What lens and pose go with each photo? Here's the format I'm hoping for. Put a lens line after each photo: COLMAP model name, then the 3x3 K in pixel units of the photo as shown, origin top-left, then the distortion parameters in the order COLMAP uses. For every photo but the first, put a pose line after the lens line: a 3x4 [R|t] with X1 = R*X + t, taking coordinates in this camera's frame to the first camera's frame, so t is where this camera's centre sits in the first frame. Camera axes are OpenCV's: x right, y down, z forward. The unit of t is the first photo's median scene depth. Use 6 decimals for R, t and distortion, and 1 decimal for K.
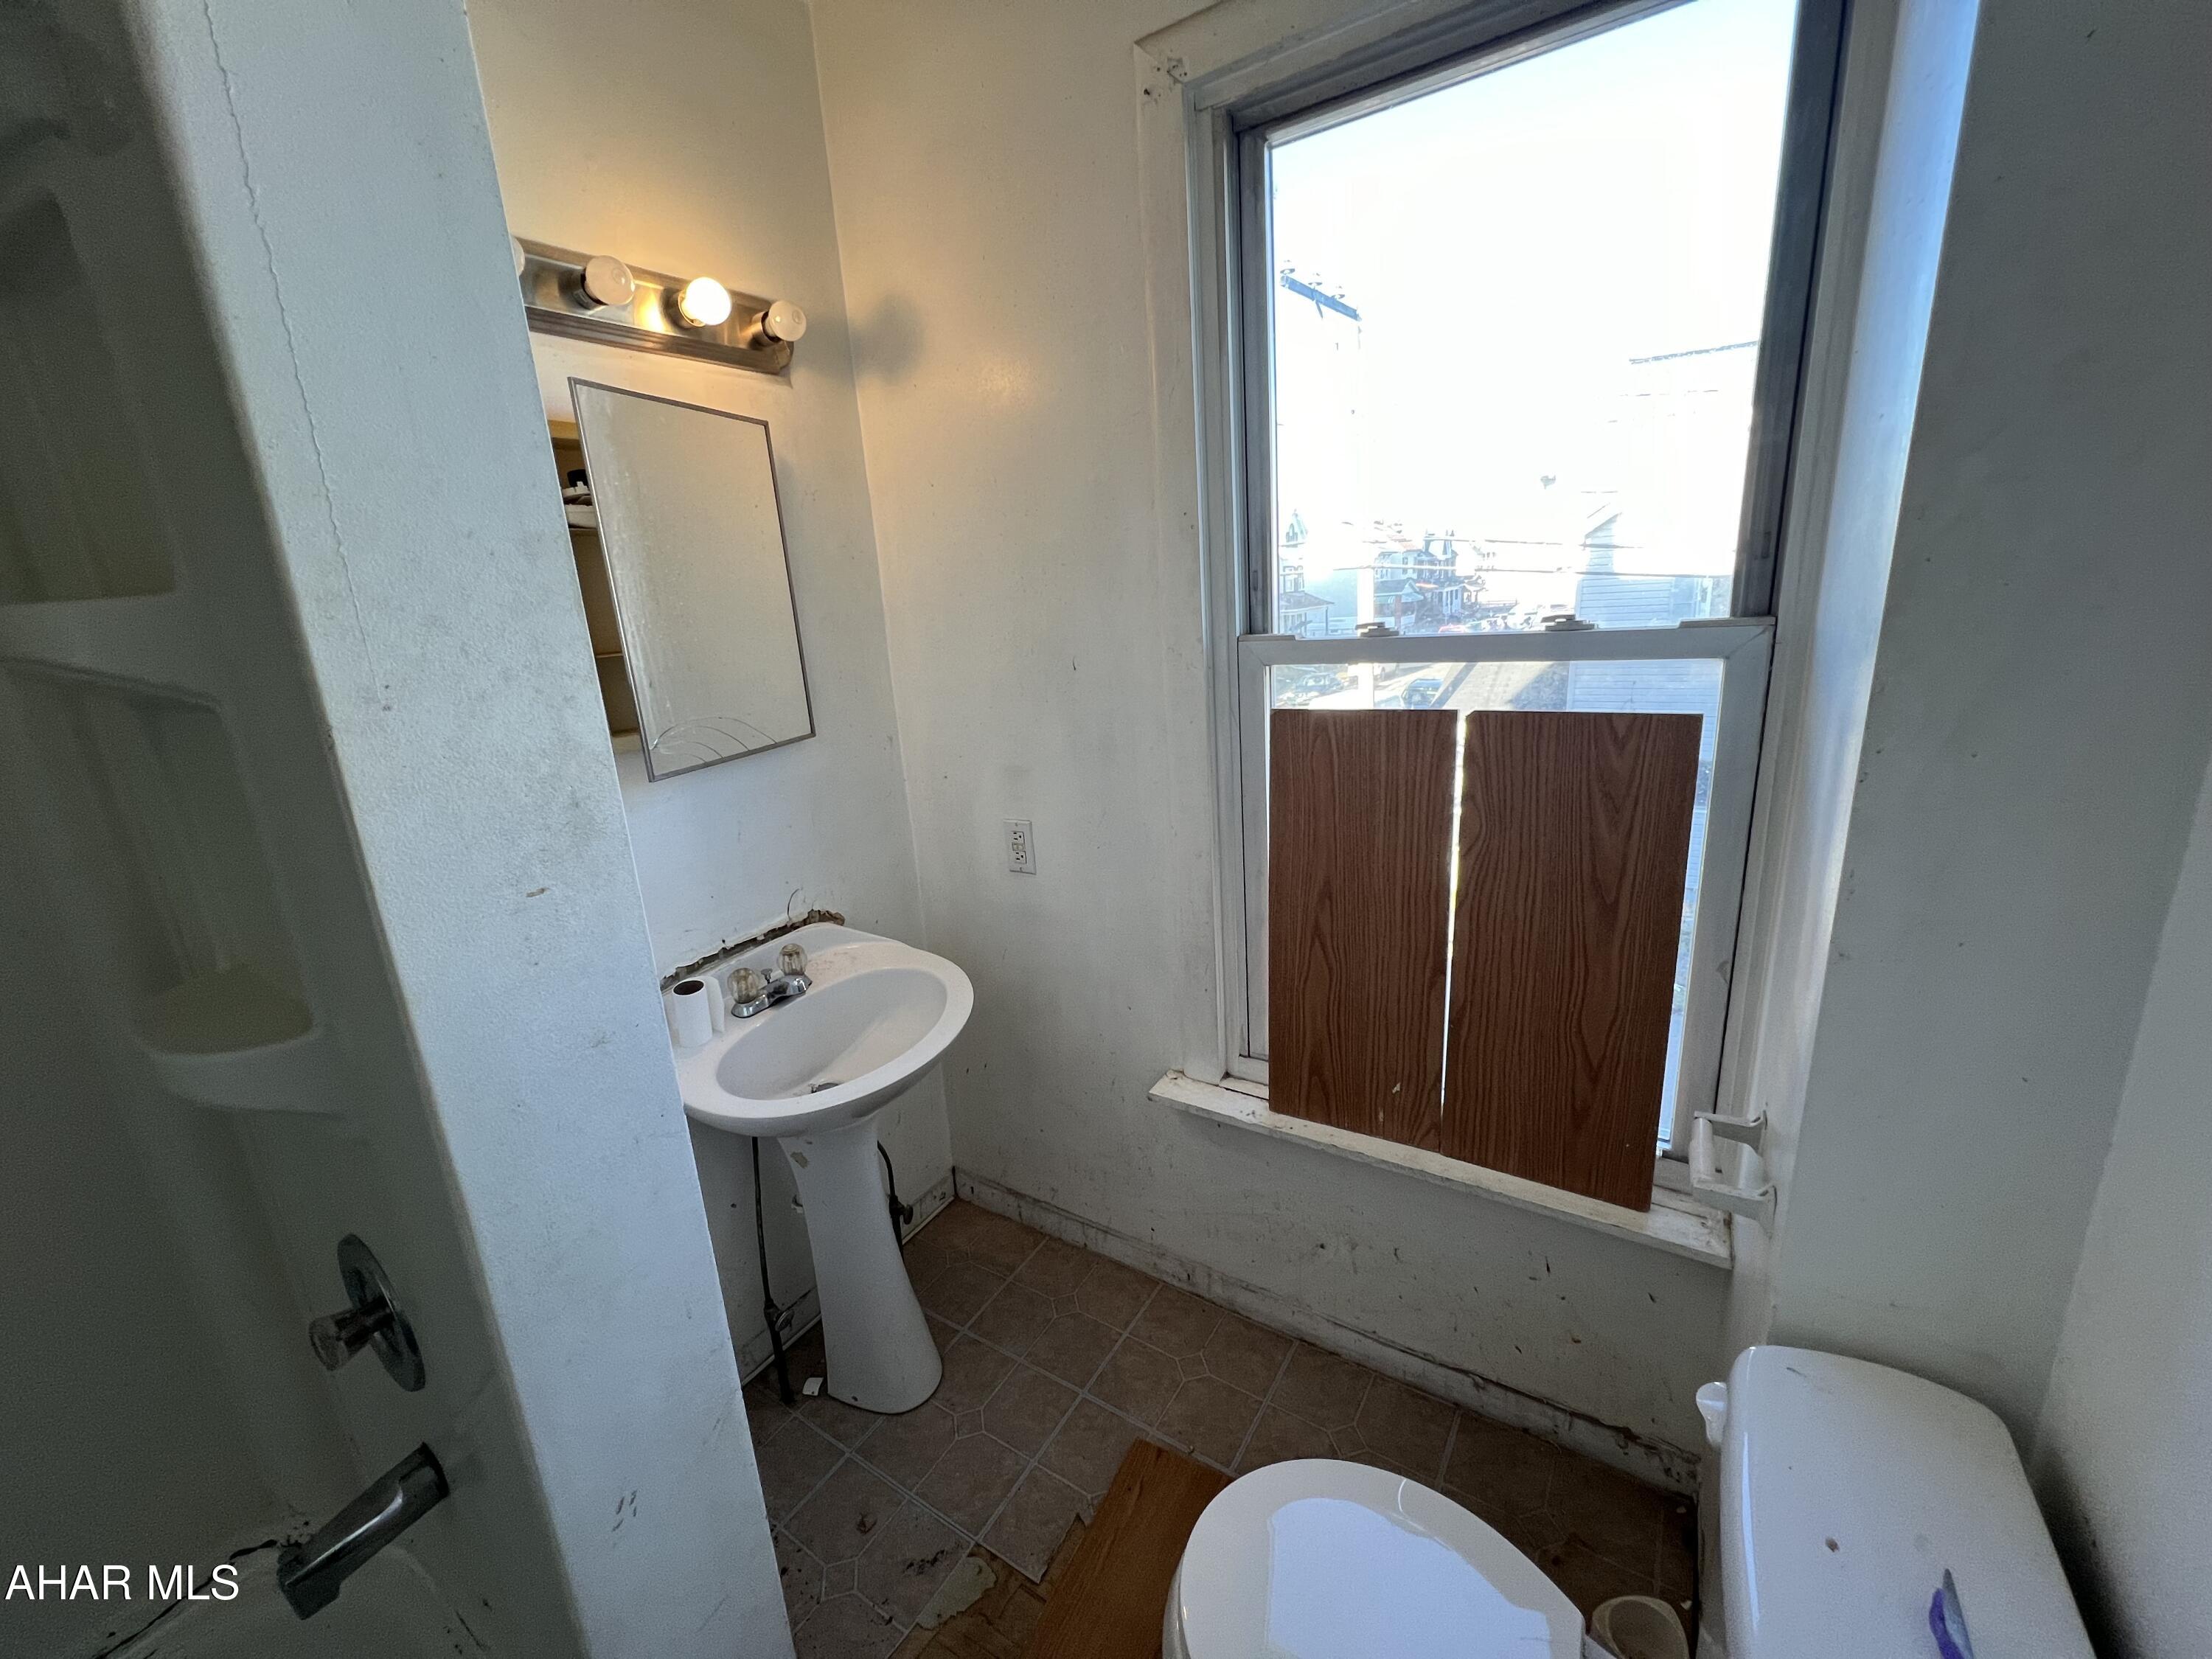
lens RADIAL K [[887.2, 0, 1095.5], [0, 887.2, 837.5], [0, 0, 1]] dist [-0.001841, 0.000028]
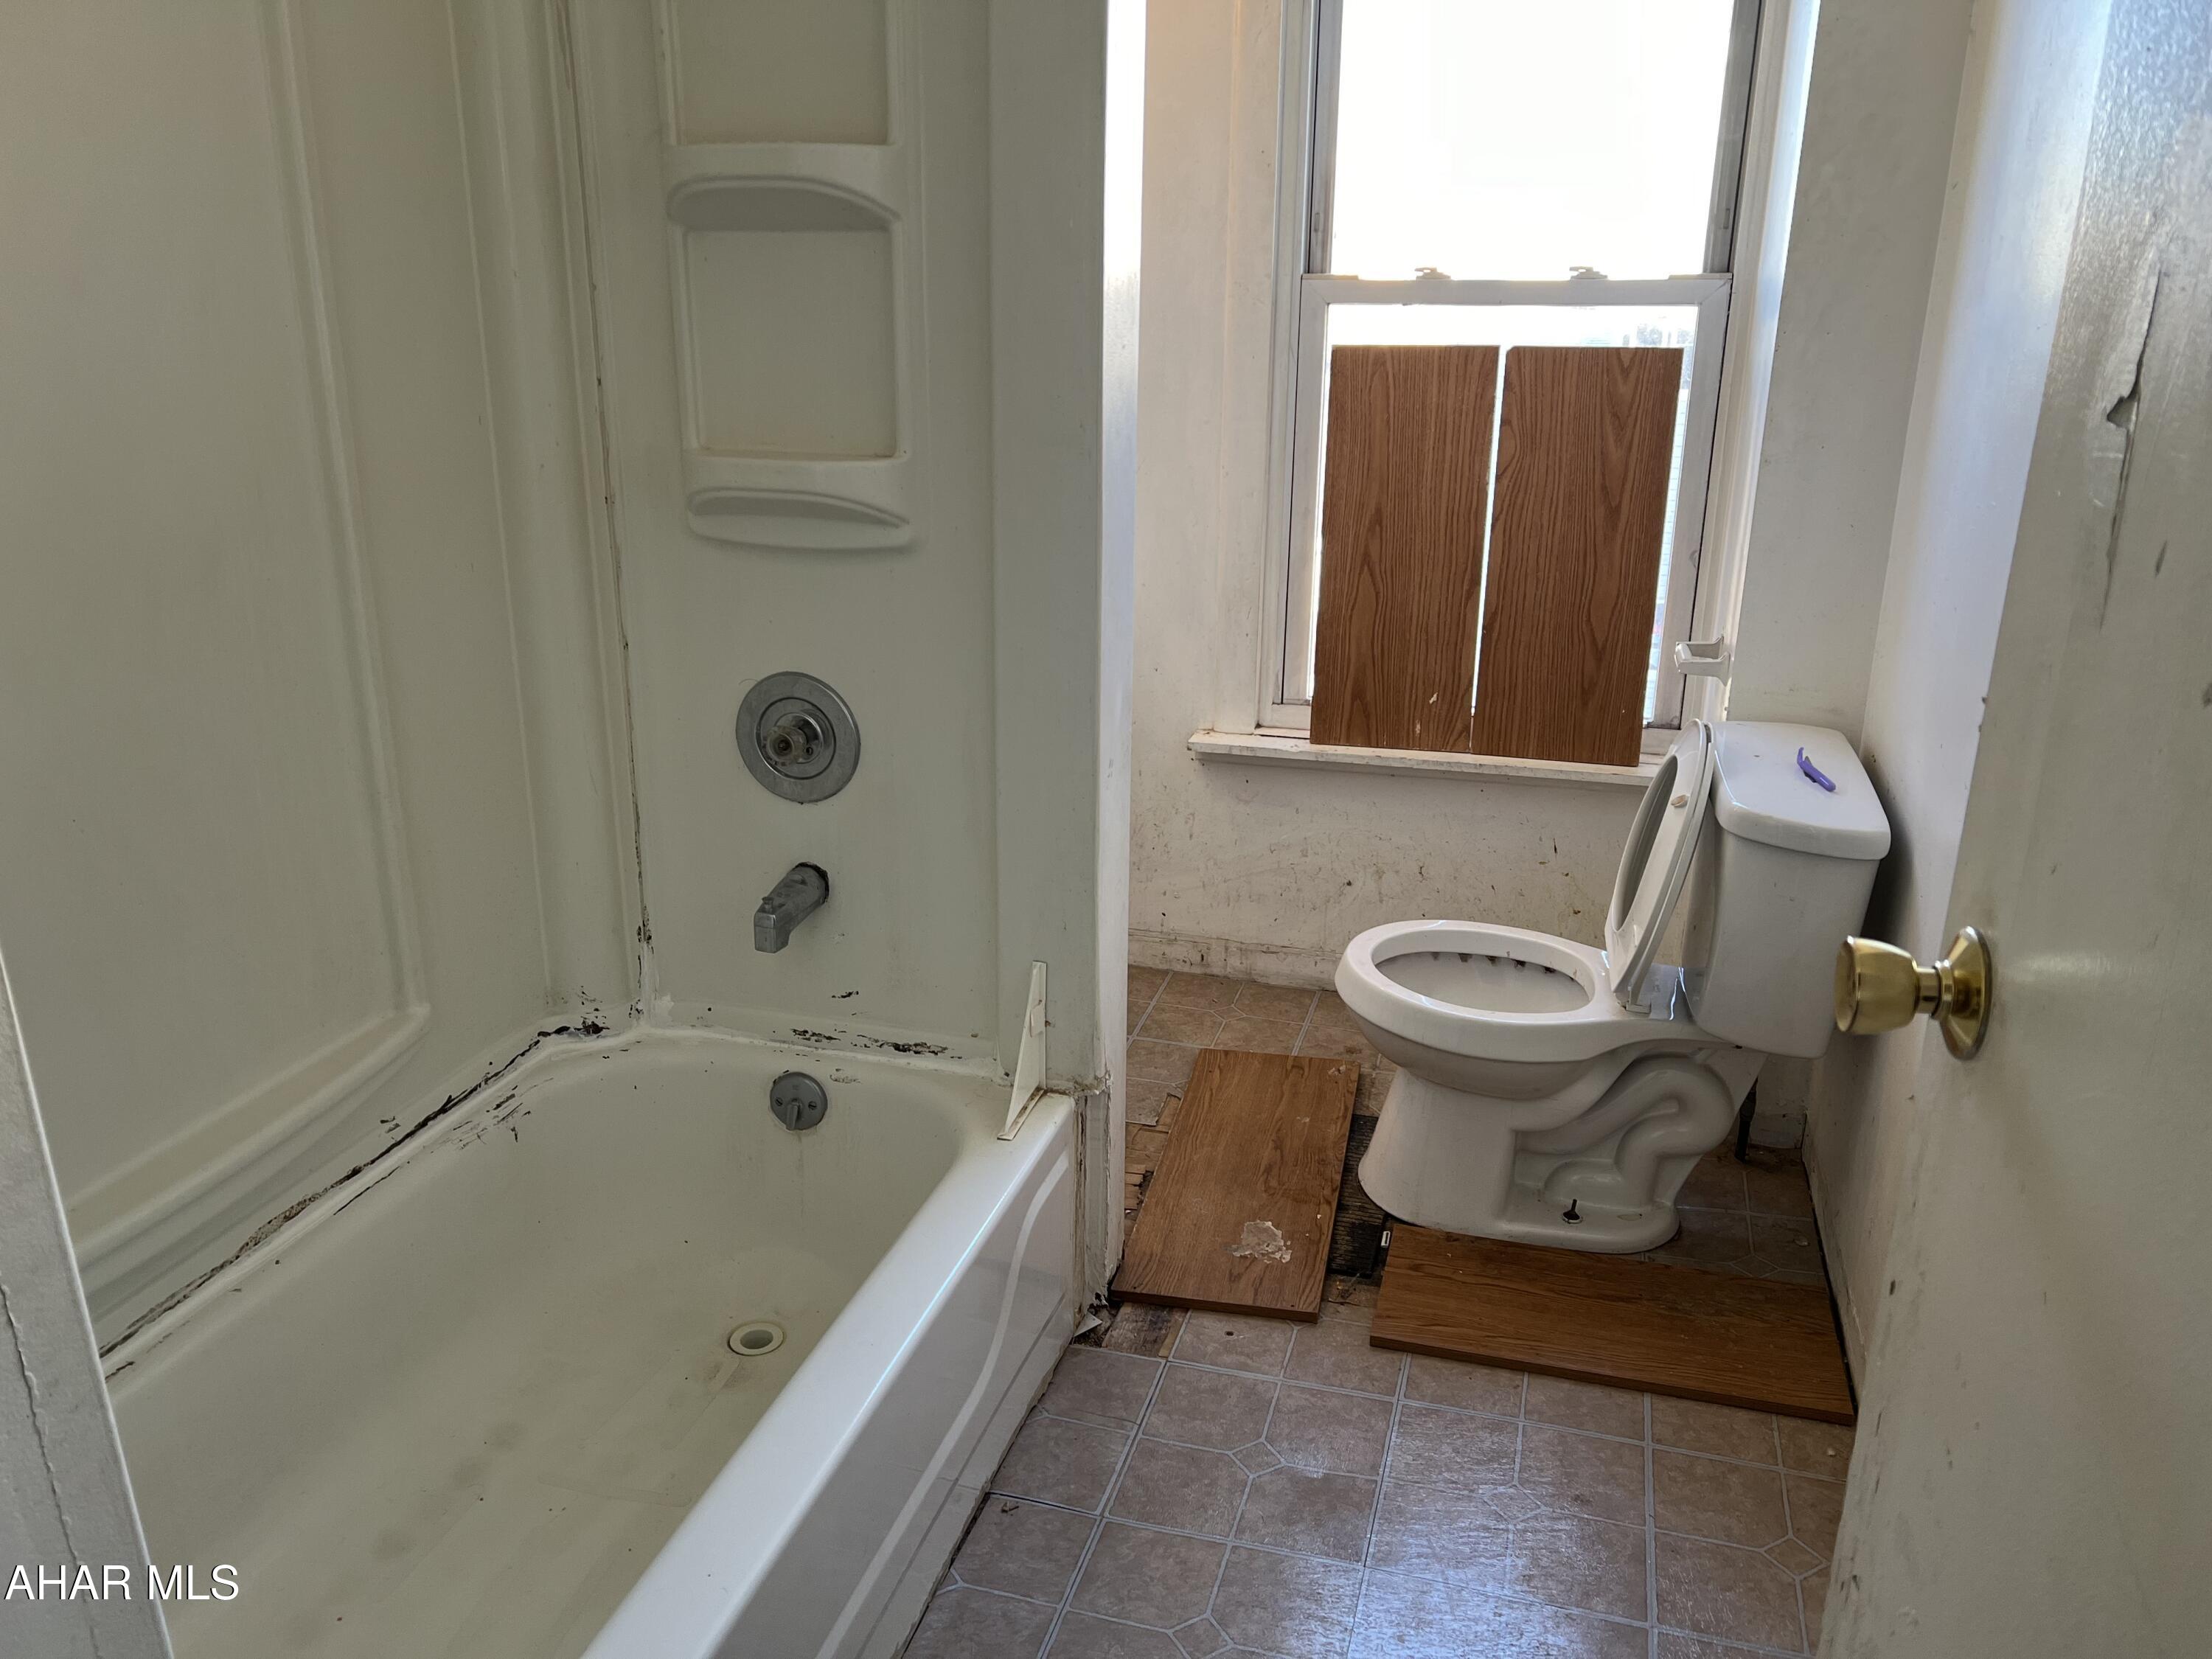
lens RADIAL K [[1654.9, 0, 1095.5], [0, 1654.9, 824.1], [0, 0, 1]] dist [0.123455, -0.249498]
pose [[0.957976, -0.020566, 0.286109, -0.748045], [0.007108, 0.998822, 0.047998, 0.376197], [-0.286759, -0.043948, 0.956994, -0.991956]]
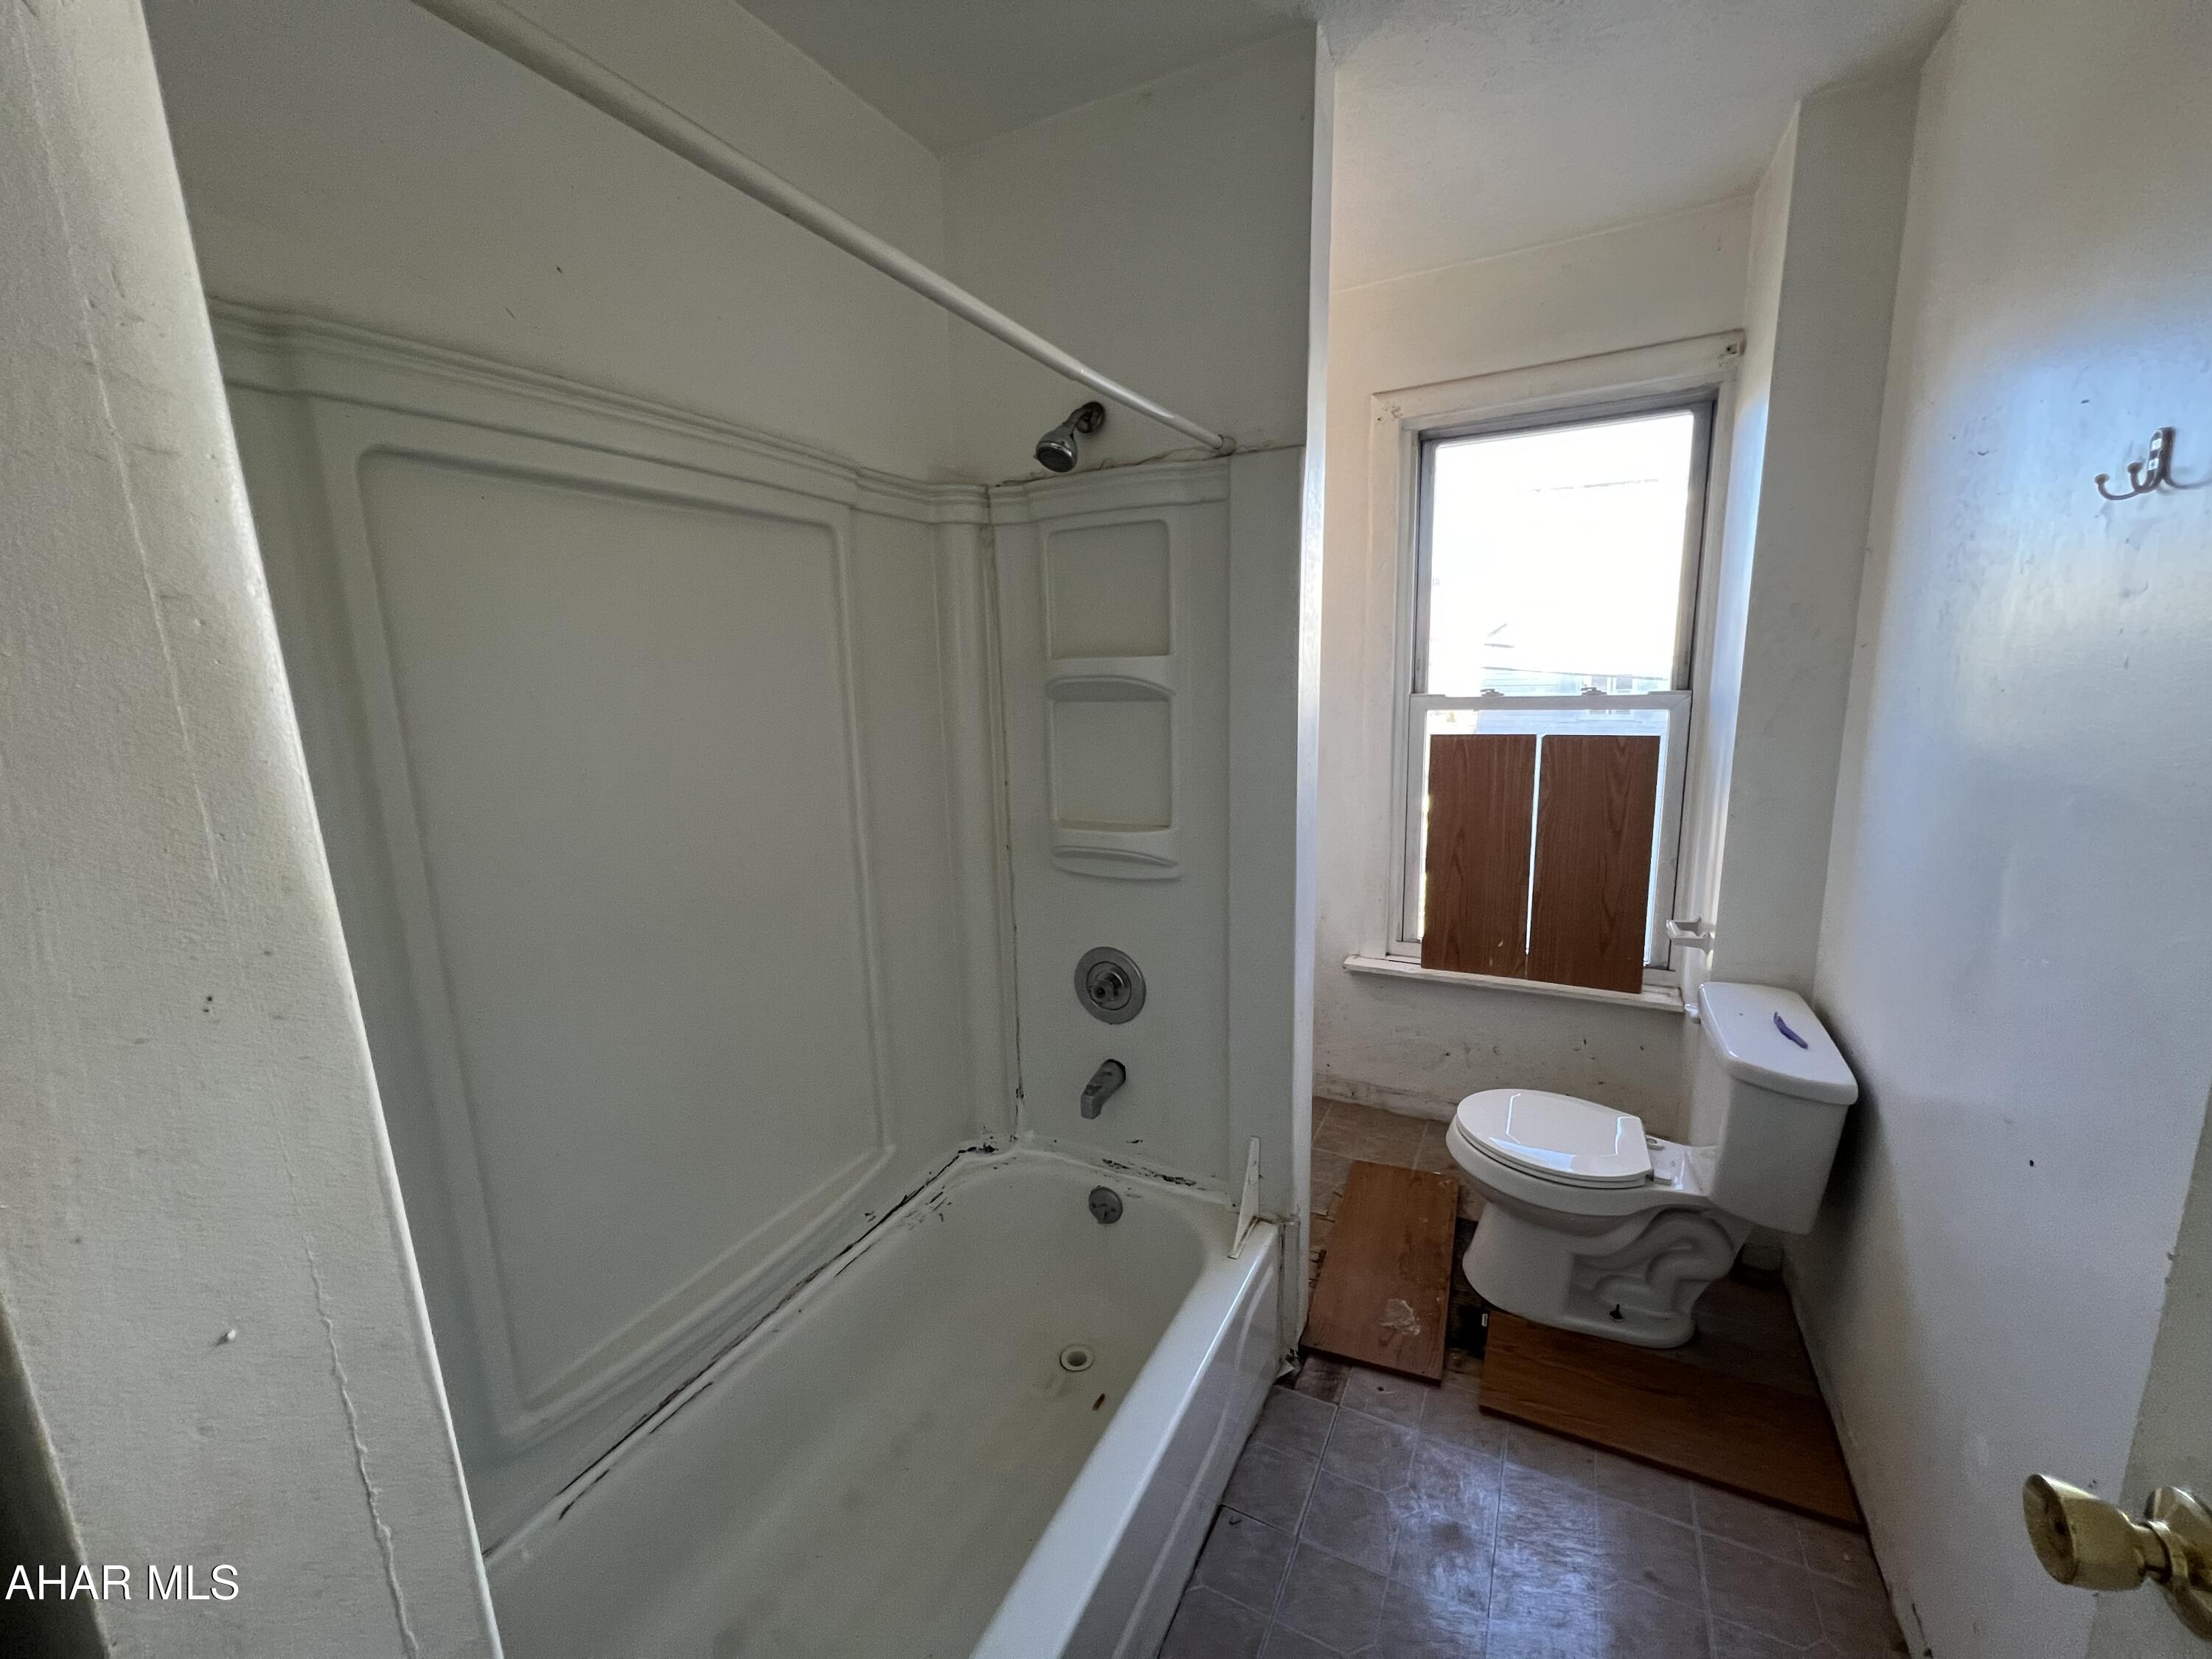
lens RADIAL K [[889.0, 0, 1106.0], [0, 889.0, 829.5], [0, 0, 1]] dist [-0.000156, -0.000054]
pose [[0.995065, 0.016678, 0.097817, -0.712566], [-0.008739, 0.996673, -0.081035, 0.228038], [-0.098843, 0.079780, 0.991900, -0.813373]]
